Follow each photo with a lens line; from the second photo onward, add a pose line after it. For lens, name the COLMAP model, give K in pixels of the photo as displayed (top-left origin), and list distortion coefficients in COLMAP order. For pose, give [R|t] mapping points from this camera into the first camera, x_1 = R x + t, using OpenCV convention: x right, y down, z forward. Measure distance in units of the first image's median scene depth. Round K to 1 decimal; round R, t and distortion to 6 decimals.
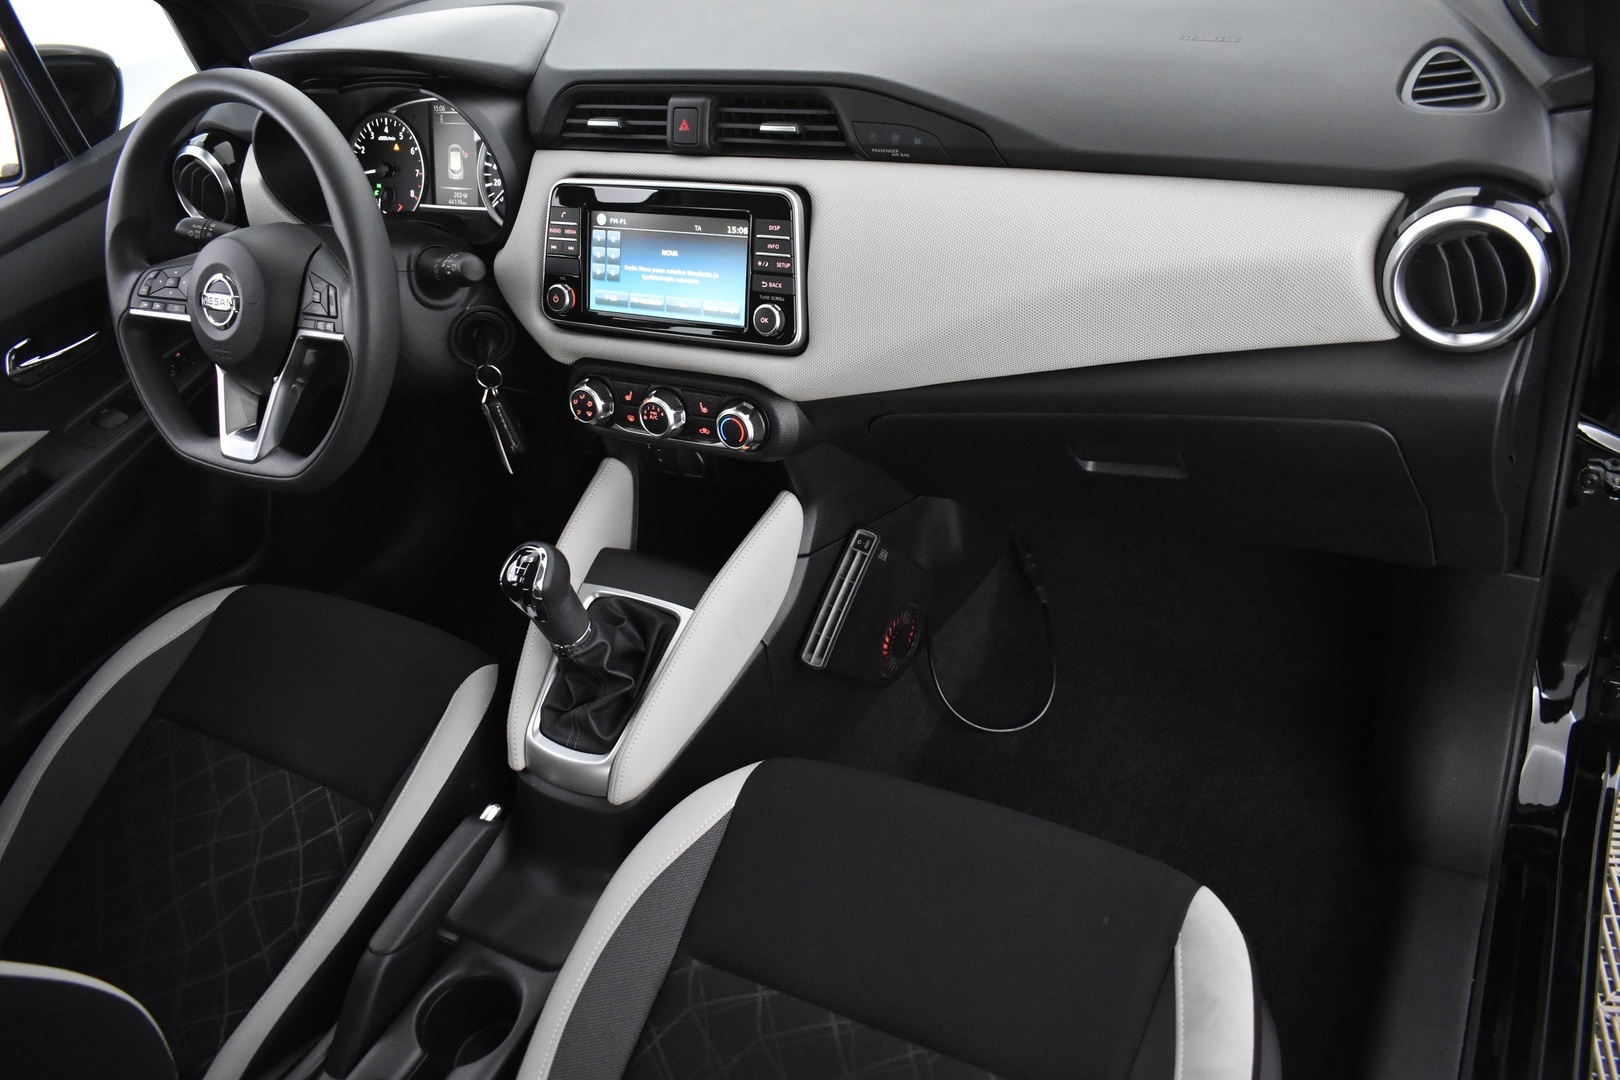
lens RADIAL K [[1242.8, 0, 814.5], [0, 1242.8, 531.2], [0, 0, 1]] dist [-0.098901, 0.000501]
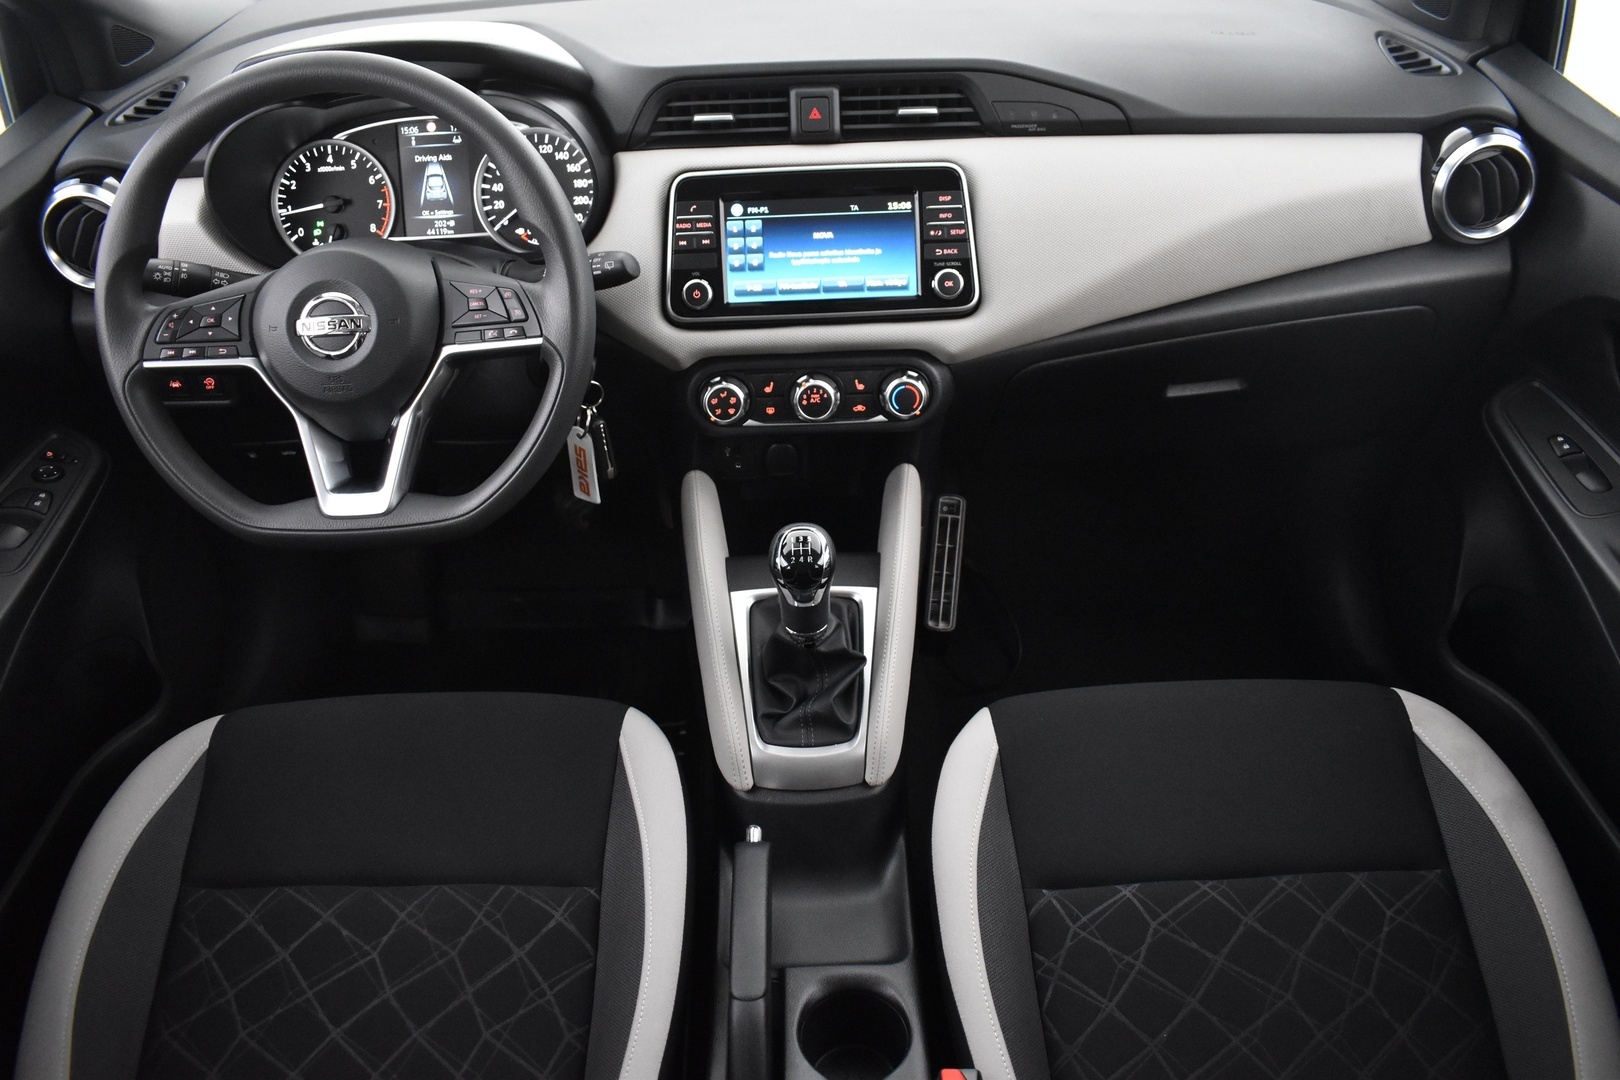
lens RADIAL K [[1242.8, 0, 814.5], [0, 1242.8, 531.2], [0, 0, 1]] dist [-0.098901, 0.000501]
pose [[0.869759, -0.166942, 0.464381, -0.619239], [0.209891, 0.976824, -0.041952, 0.054130], [-0.446615, 0.133957, 0.884642, 0.125448]]
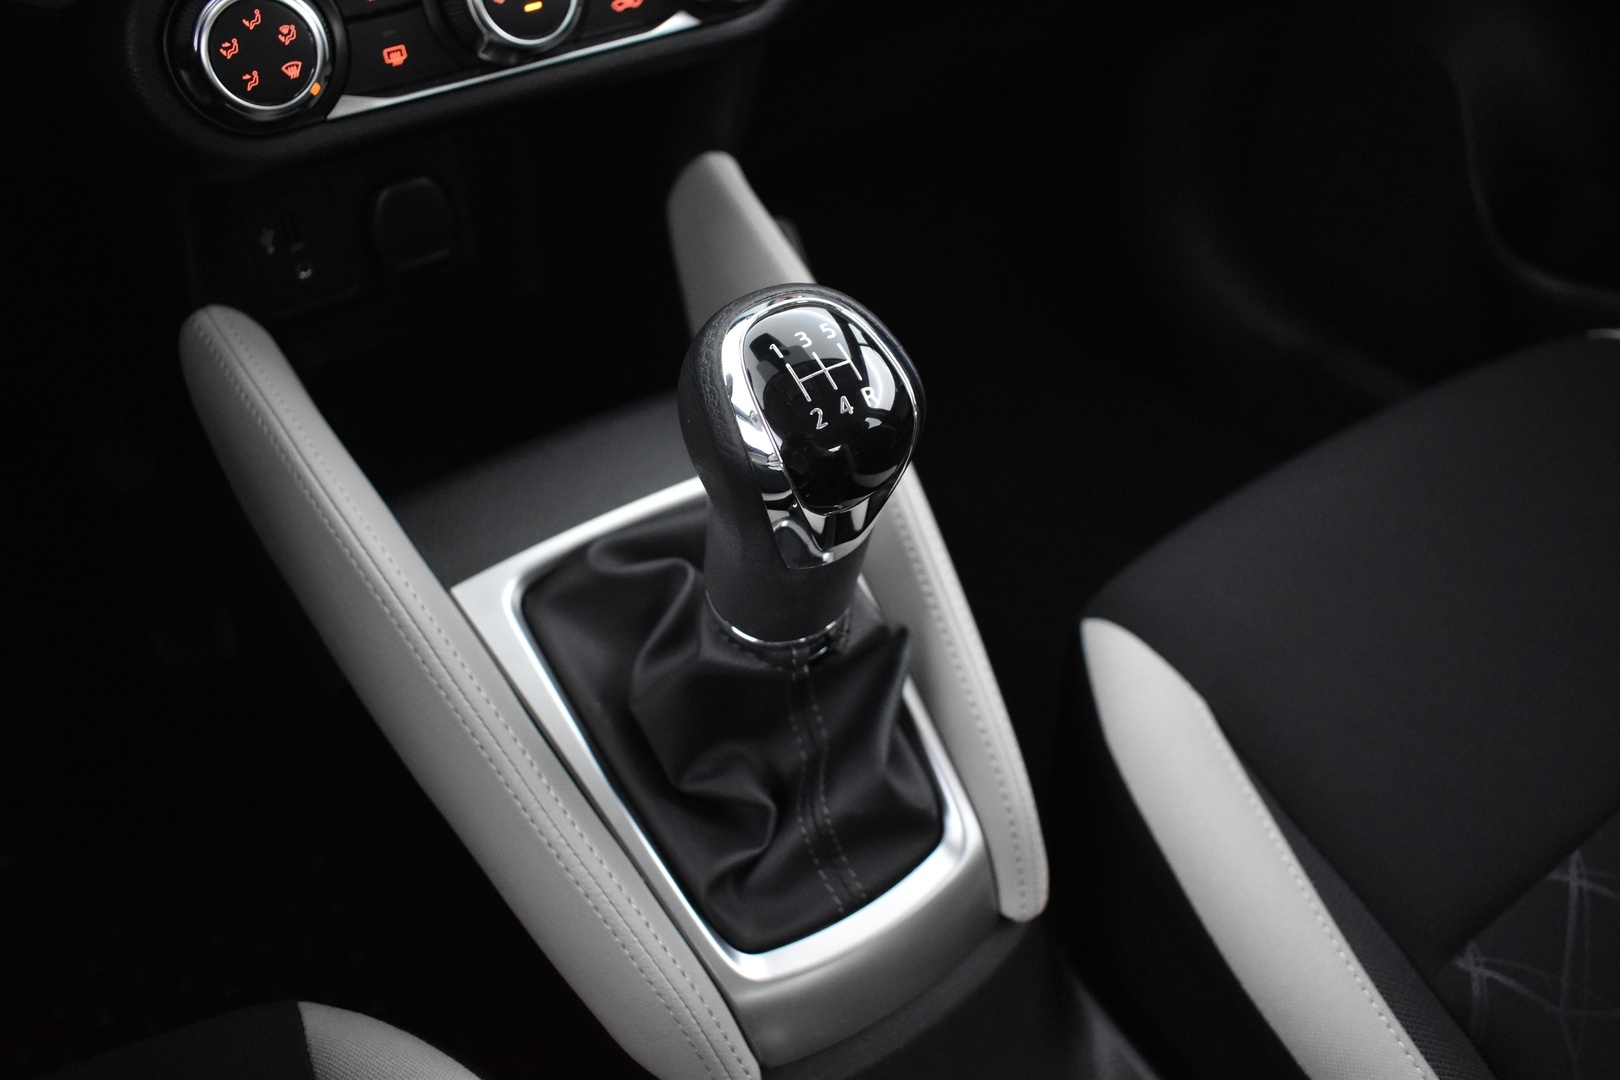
lens RADIAL K [[1242.8, 0, 814.5], [0, 1242.8, 531.2], [0, 0, 1]] dist [-0.098901, 0.000501]
pose [[0.482362, -0.482577, 0.731058, -0.413893], [0.479260, 0.843968, 0.240888, -0.006378], [-0.733237, 0.234172, 0.638378, 0.767263]]
